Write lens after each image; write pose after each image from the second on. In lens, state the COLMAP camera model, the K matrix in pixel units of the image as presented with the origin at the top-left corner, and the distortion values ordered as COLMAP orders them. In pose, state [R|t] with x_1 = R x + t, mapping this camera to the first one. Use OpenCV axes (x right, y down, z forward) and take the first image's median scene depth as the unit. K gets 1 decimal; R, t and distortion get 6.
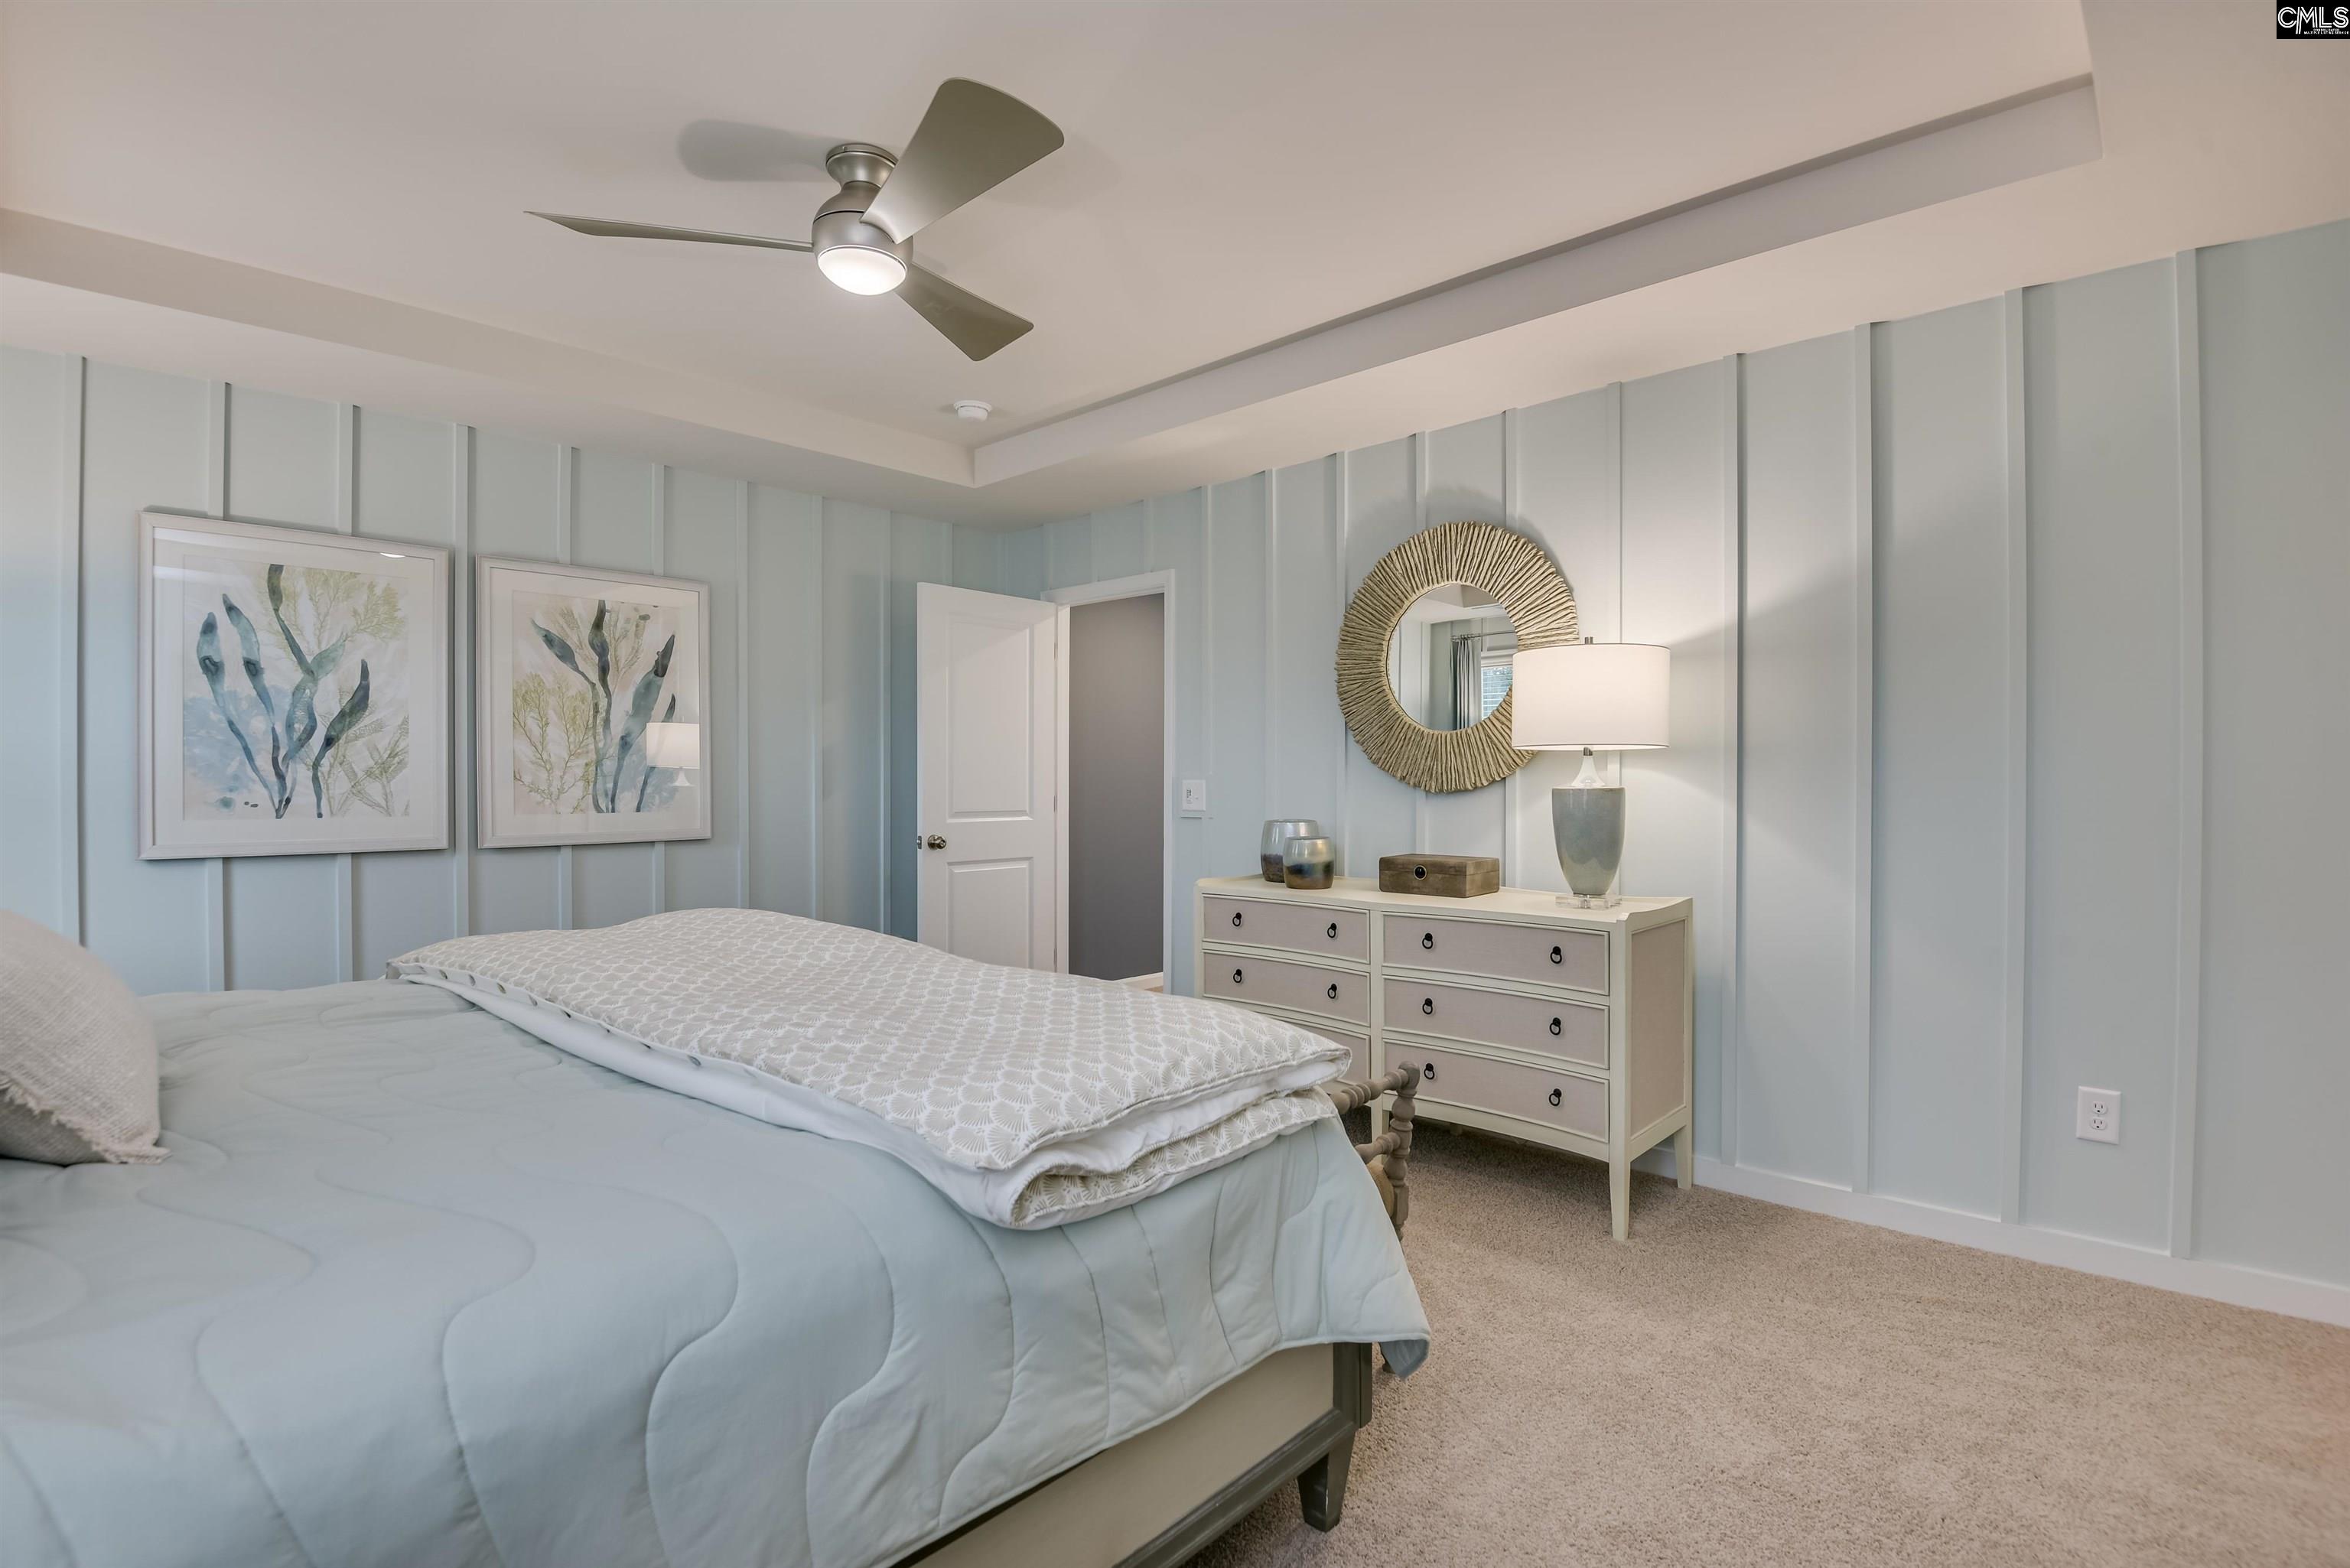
lens RADIAL K [[1119.5, 0, 1166.3], [0, 1119.5, 787.0], [0, 0, 1]] dist [-0.001359, -0.000222]
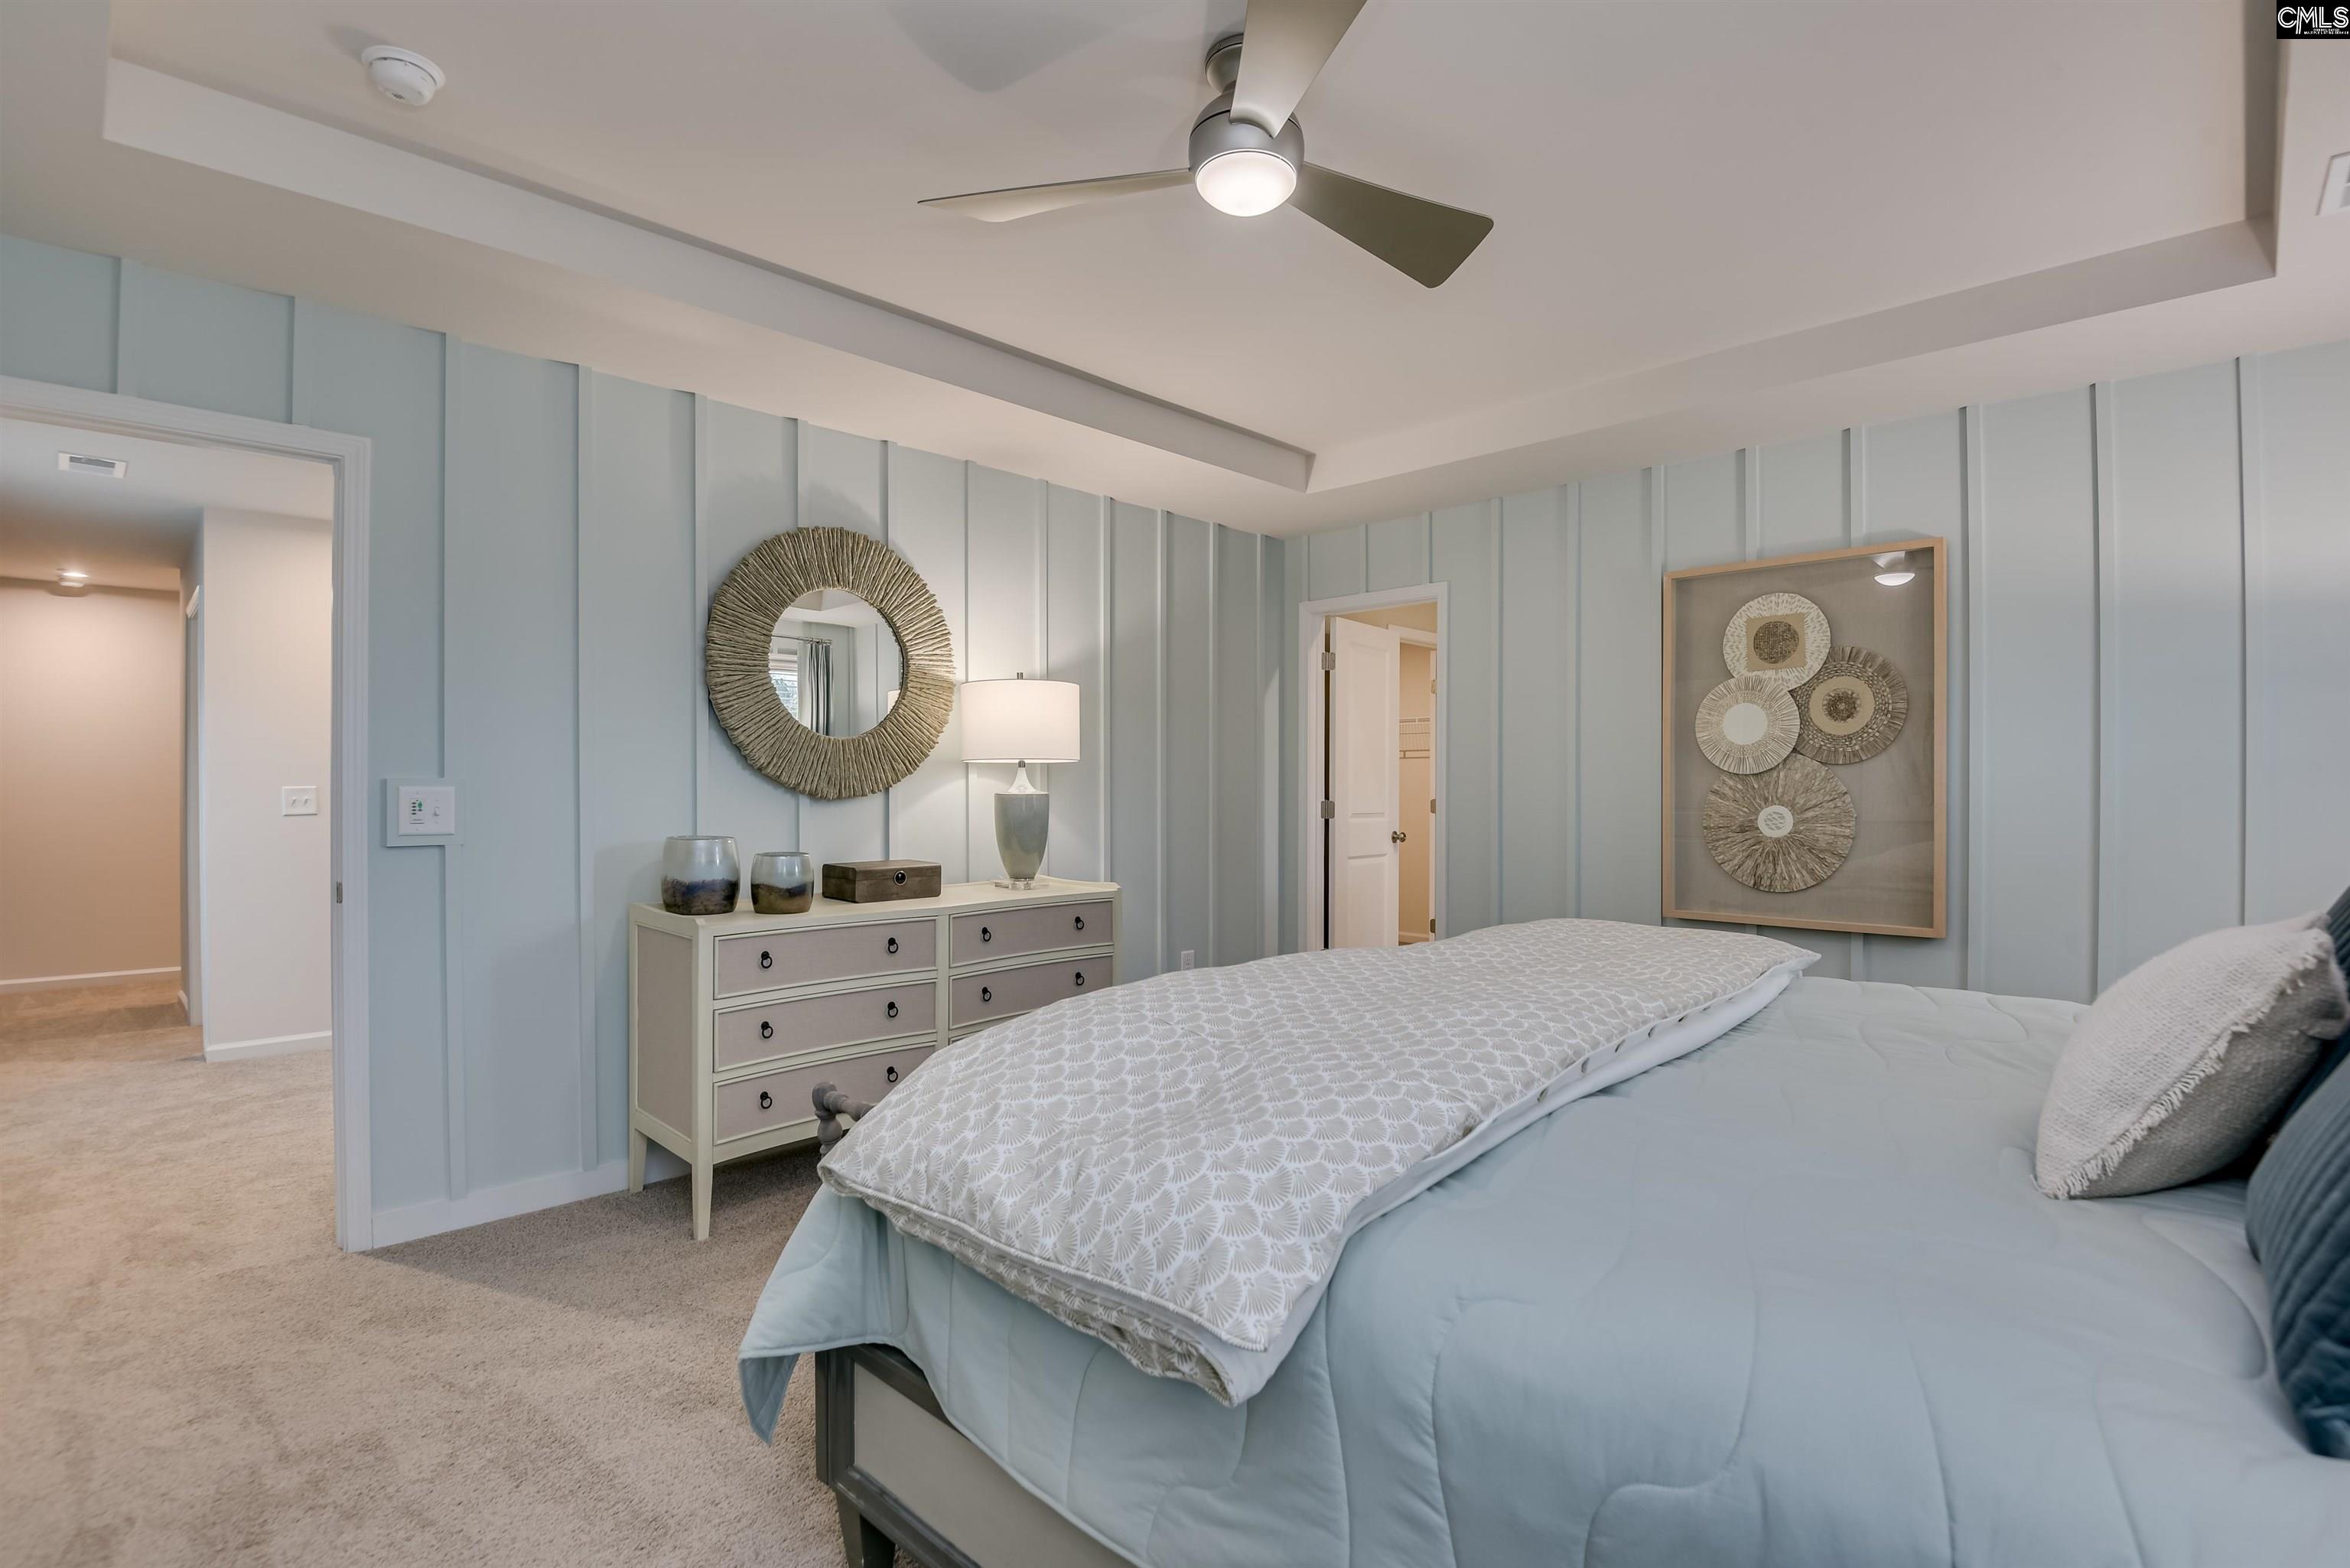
lens RADIAL K [[1119.5, 0, 1171.5], [0, 1119.5, 781.2], [0, 0, 1]] dist [-0.001359, -0.000222]
pose [[0.019968, 0.005380, 0.999786, -0.749074], [0.005902, 0.999967, -0.005499, -0.004046], [-0.999783, 0.006010, 0.019936, 0.700739]]
